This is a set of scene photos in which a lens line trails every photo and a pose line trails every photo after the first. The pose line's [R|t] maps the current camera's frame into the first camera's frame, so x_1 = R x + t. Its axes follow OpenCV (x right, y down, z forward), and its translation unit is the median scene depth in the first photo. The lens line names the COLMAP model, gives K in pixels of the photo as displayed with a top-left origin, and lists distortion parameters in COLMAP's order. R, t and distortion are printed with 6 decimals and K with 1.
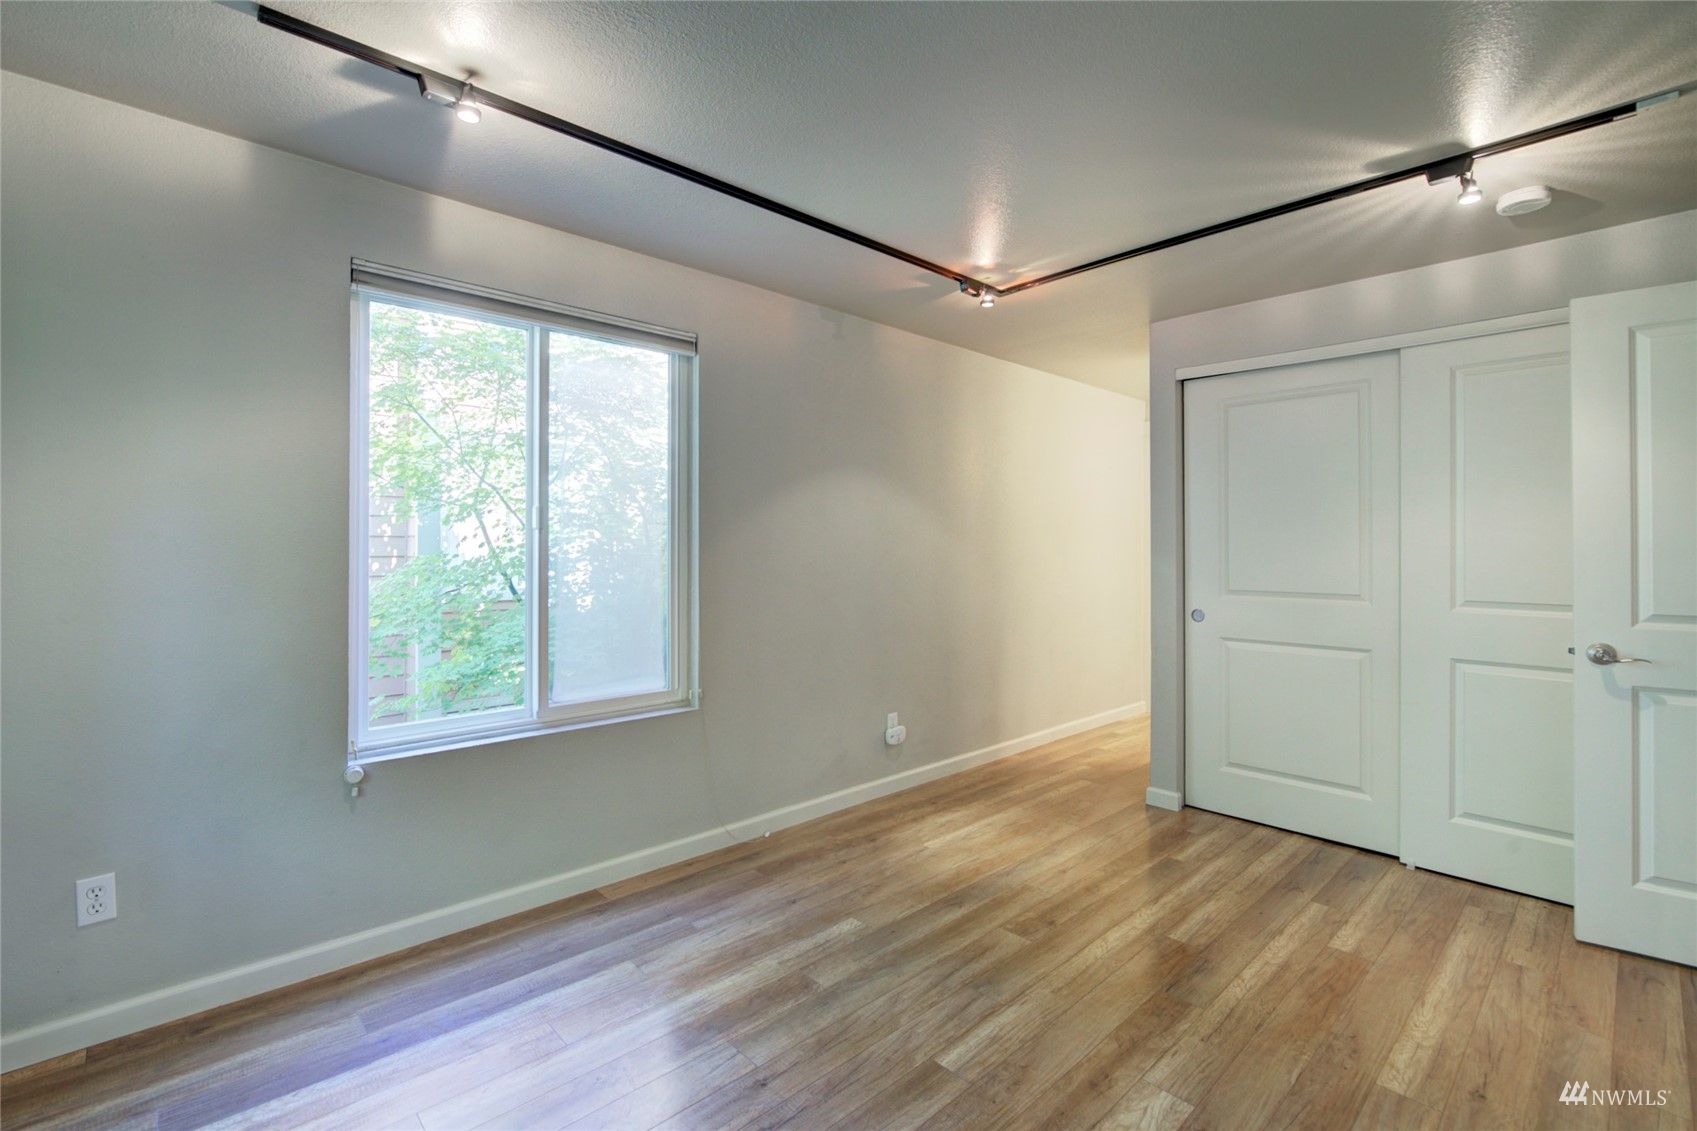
lens RADIAL K [[750.6, 0, 847.7], [0, 750.6, 549.4], [0, 0, 1]] dist [-0.011154, 0.000534]
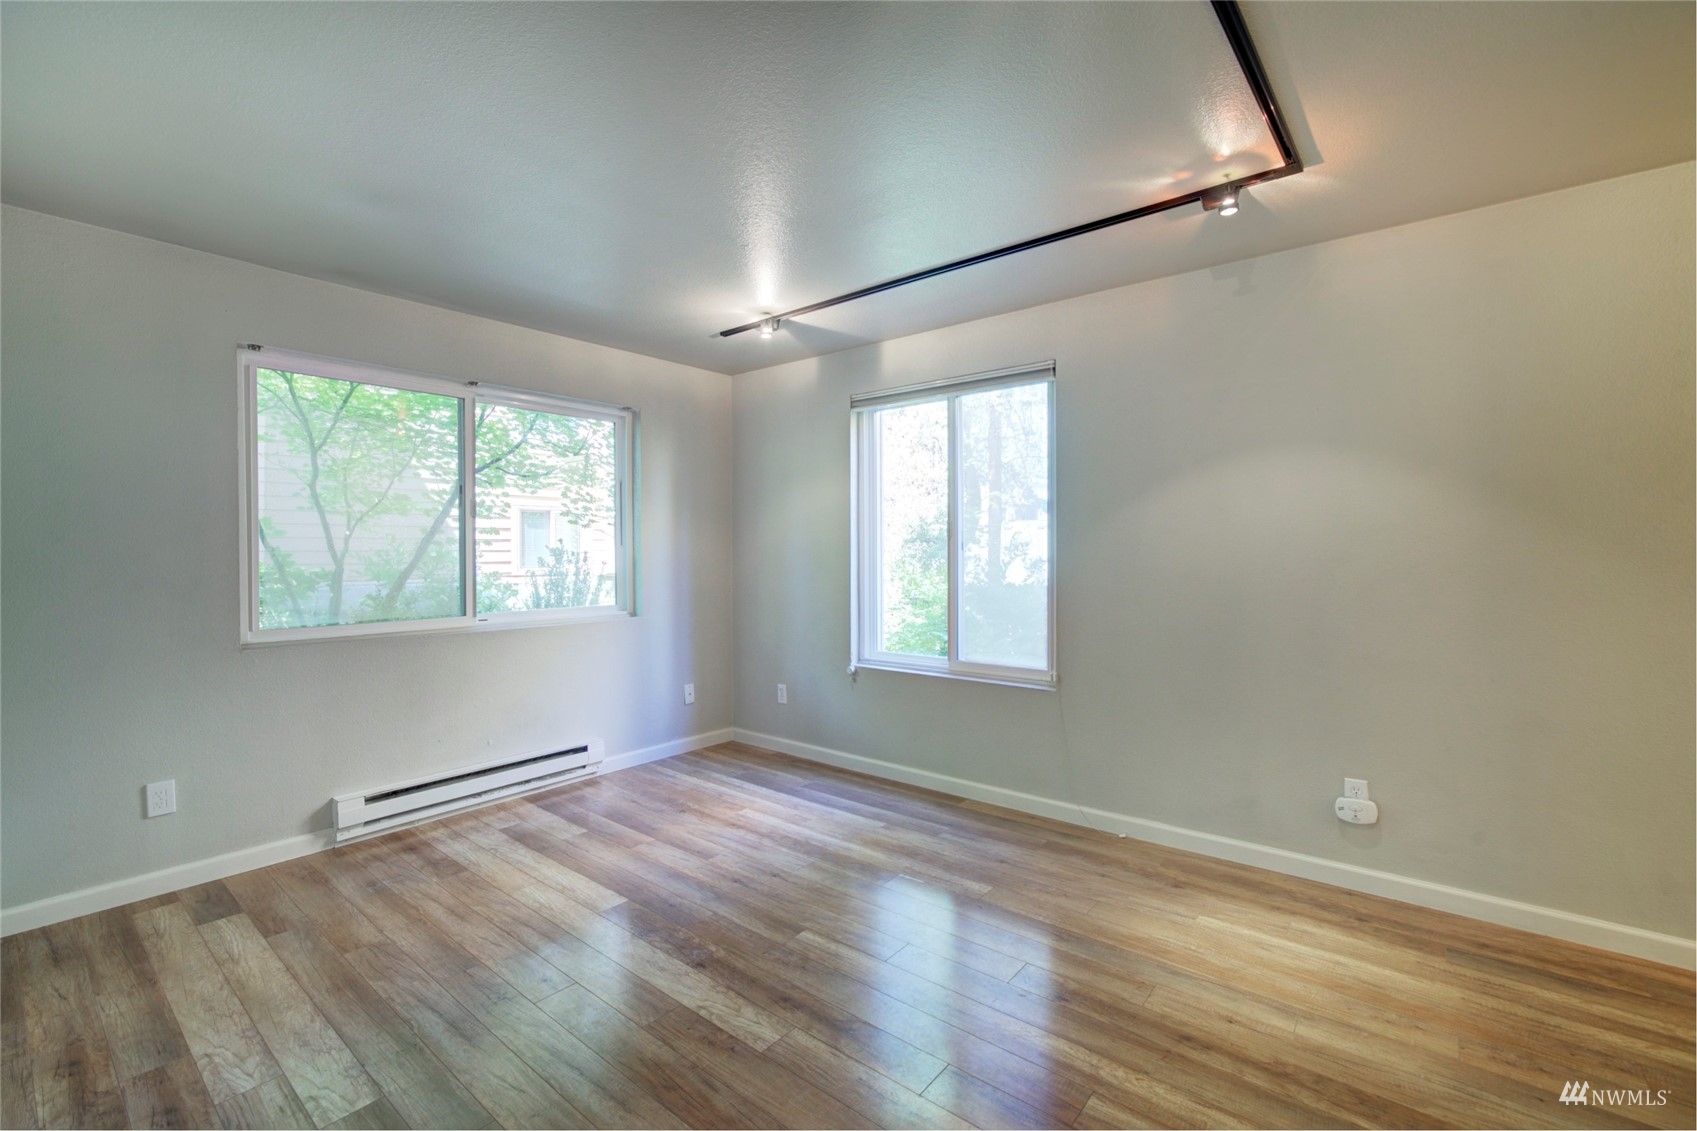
lens RADIAL K [[725.5, 0, 848.5], [0, 725.5, 565.5], [0, 0, 1]] dist [-0.010123, 0.000117]
pose [[0.134230, 0.016058, -0.990820, 0.950874], [0.001586, 0.999864, 0.016419, 0.005349], [0.990949, -0.003775, 0.134186, 0.611780]]
